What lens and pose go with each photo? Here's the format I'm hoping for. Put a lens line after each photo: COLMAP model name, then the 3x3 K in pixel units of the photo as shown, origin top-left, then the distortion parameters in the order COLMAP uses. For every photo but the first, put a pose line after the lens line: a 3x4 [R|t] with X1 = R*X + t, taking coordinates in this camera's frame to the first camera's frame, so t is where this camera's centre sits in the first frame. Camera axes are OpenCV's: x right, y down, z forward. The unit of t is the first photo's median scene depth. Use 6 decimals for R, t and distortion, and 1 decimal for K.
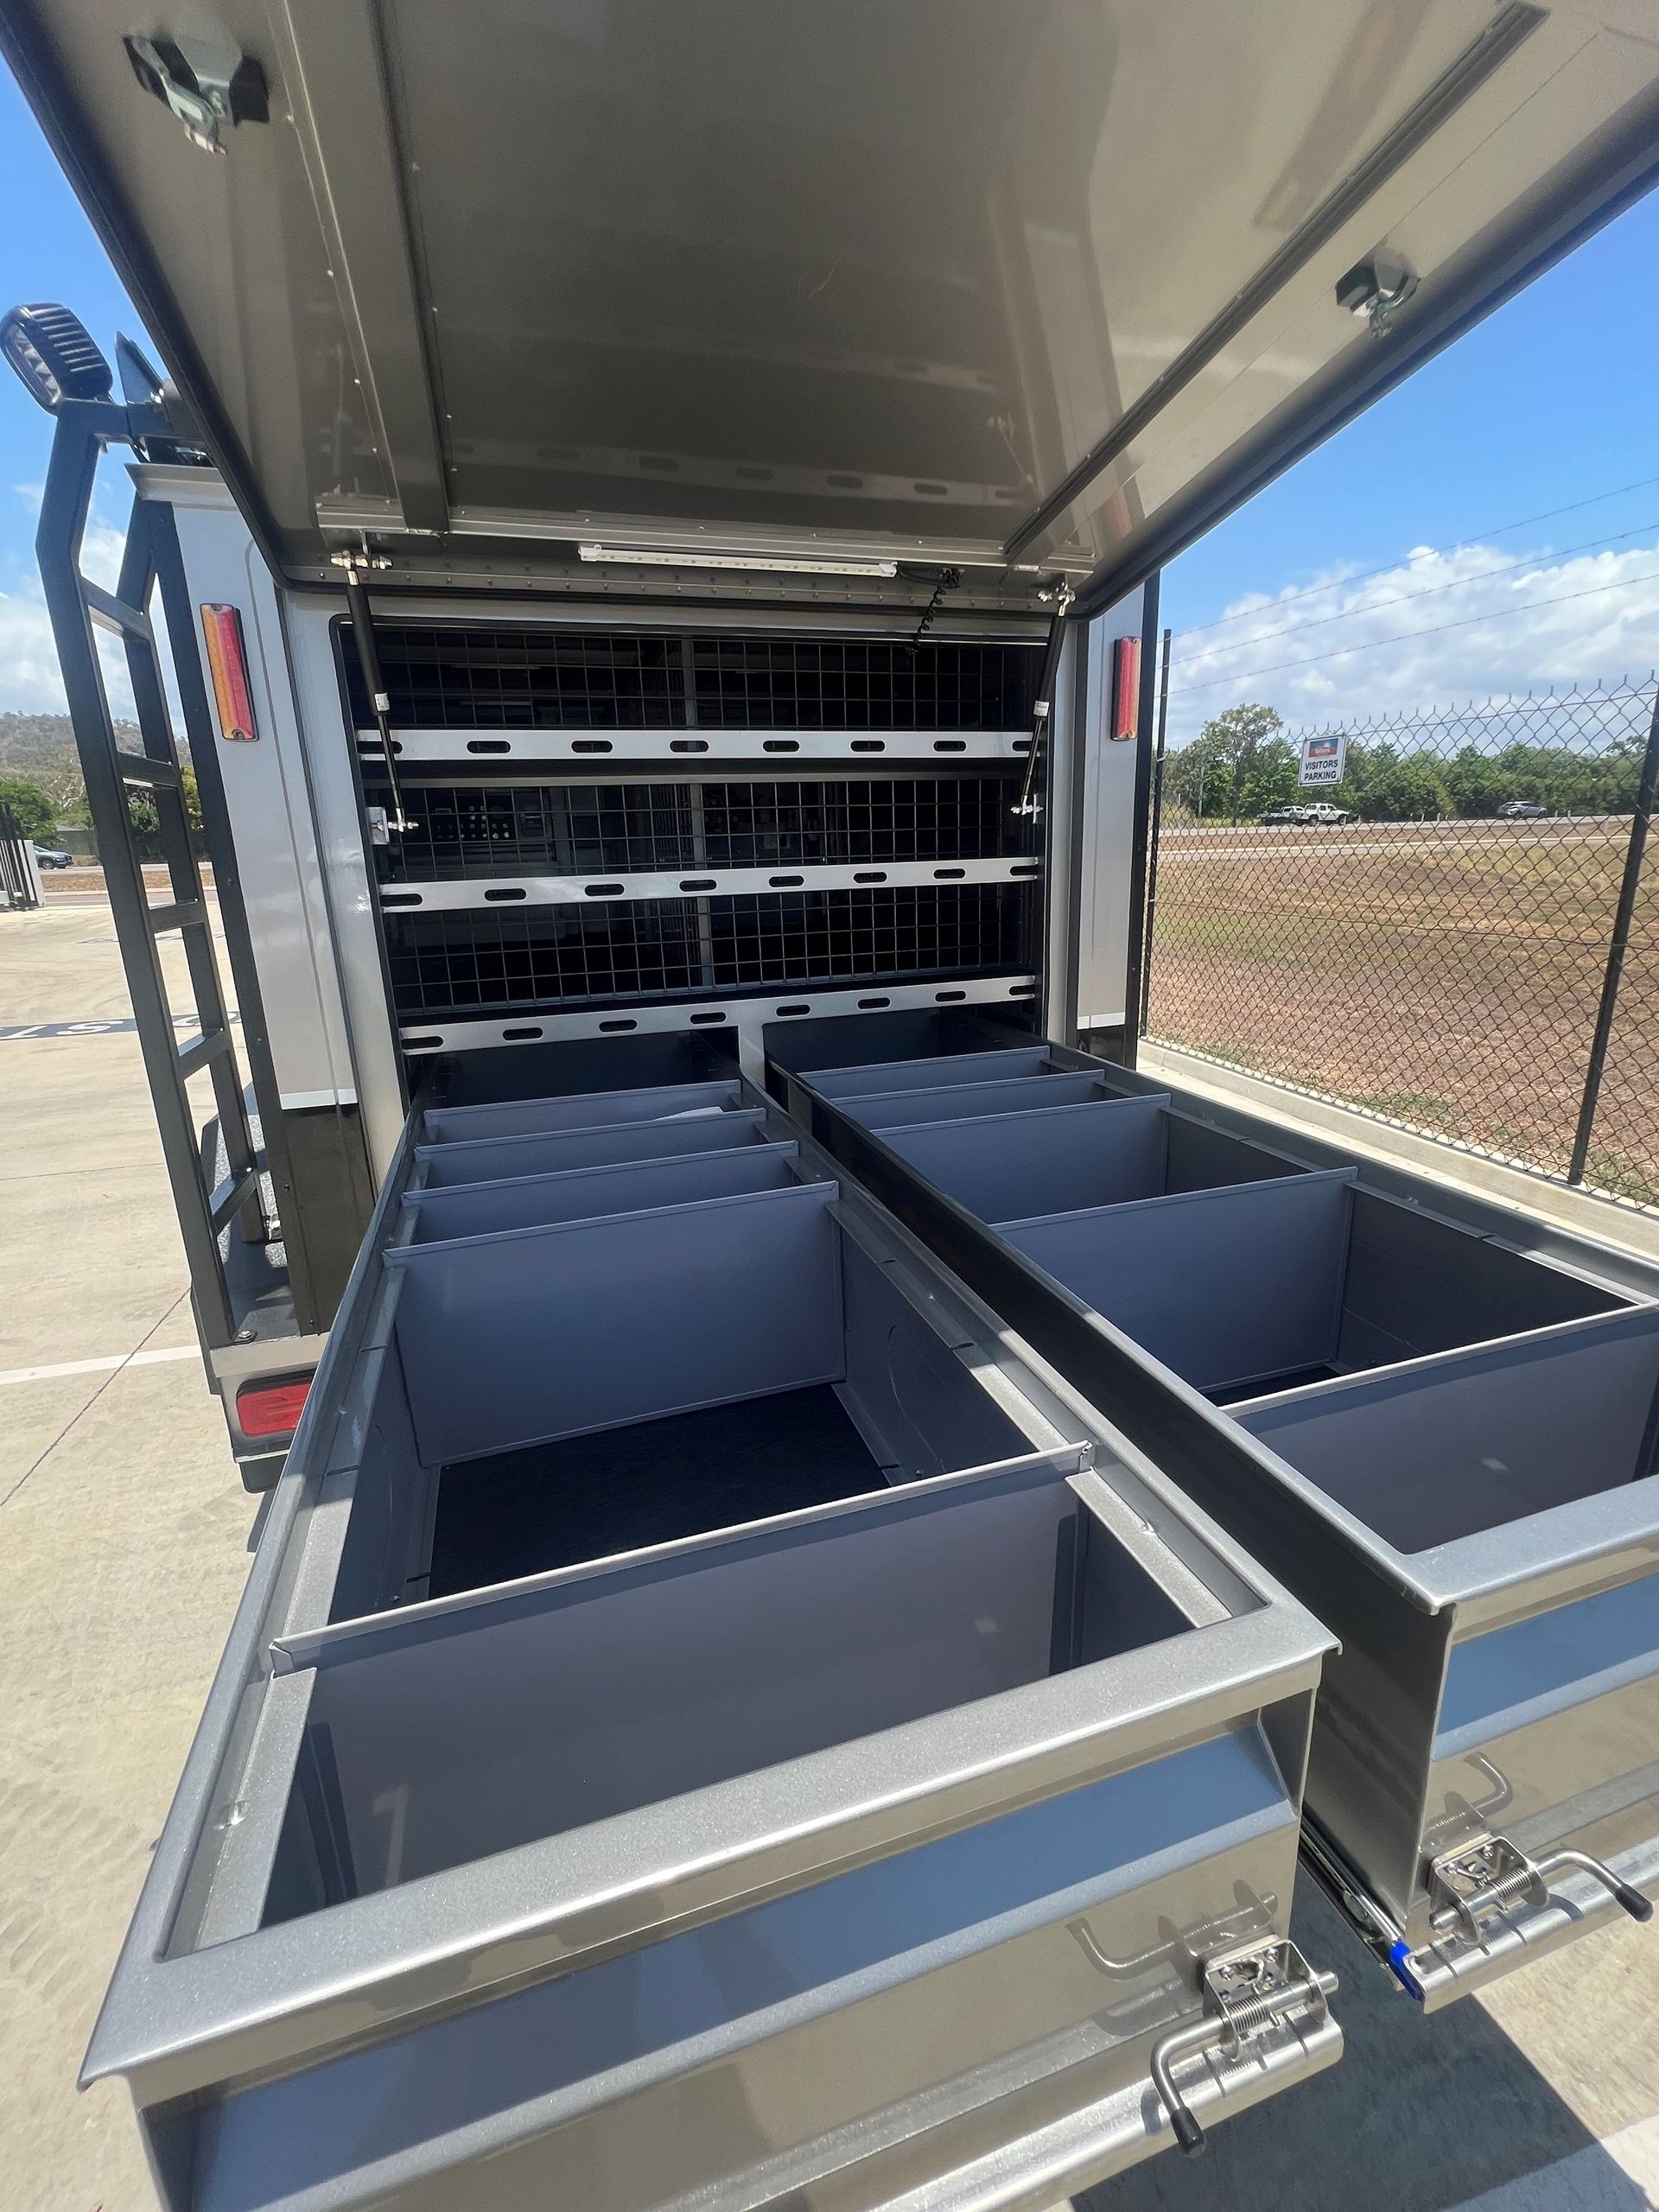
lens RADIAL K [[982.3, 0, 840.4], [0, 982.3, 1100.7], [0, 0, 1]] dist [-0.002531, -0.000619]
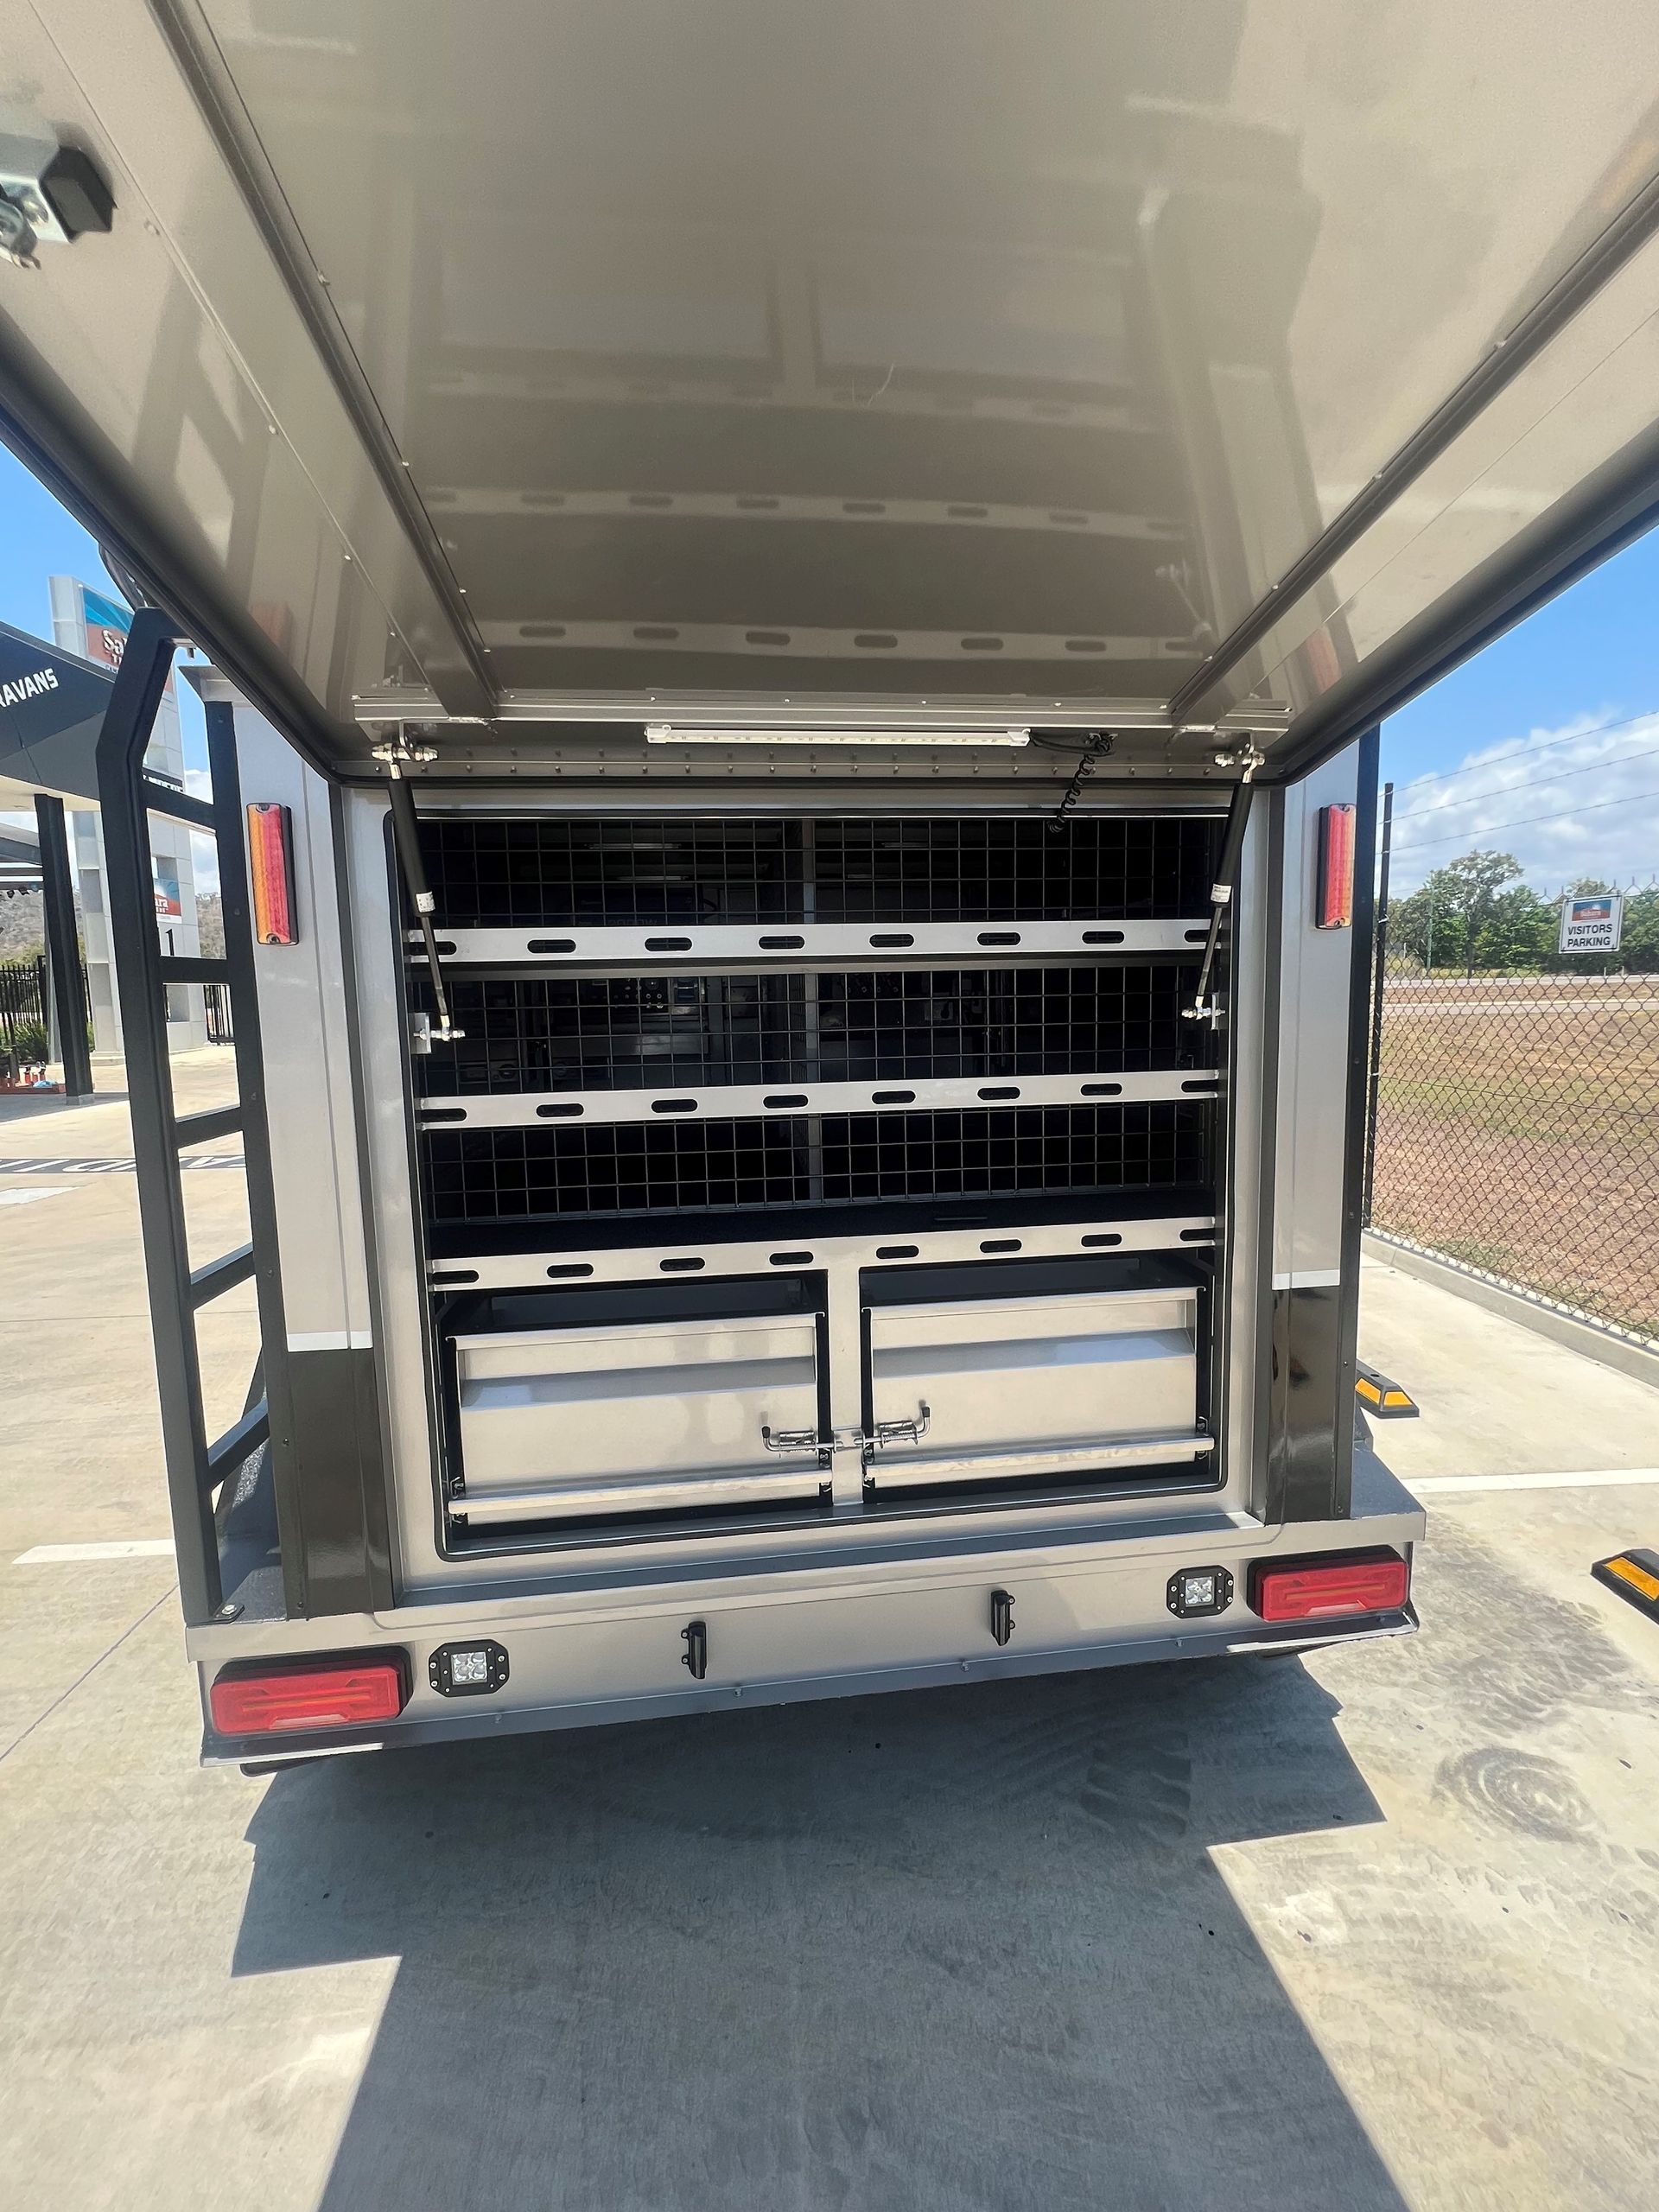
lens RADIAL K [[982.3, 0, 840.4], [0, 982.3, 1100.7], [0, 0, 1]] dist [-0.002531, -0.000619]
pose [[0.980534, 0.030470, -0.193973, 0.062337], [-0.057825, 0.988886, -0.136968, -0.107472], [0.187644, 0.145518, 0.971398, 0.196042]]
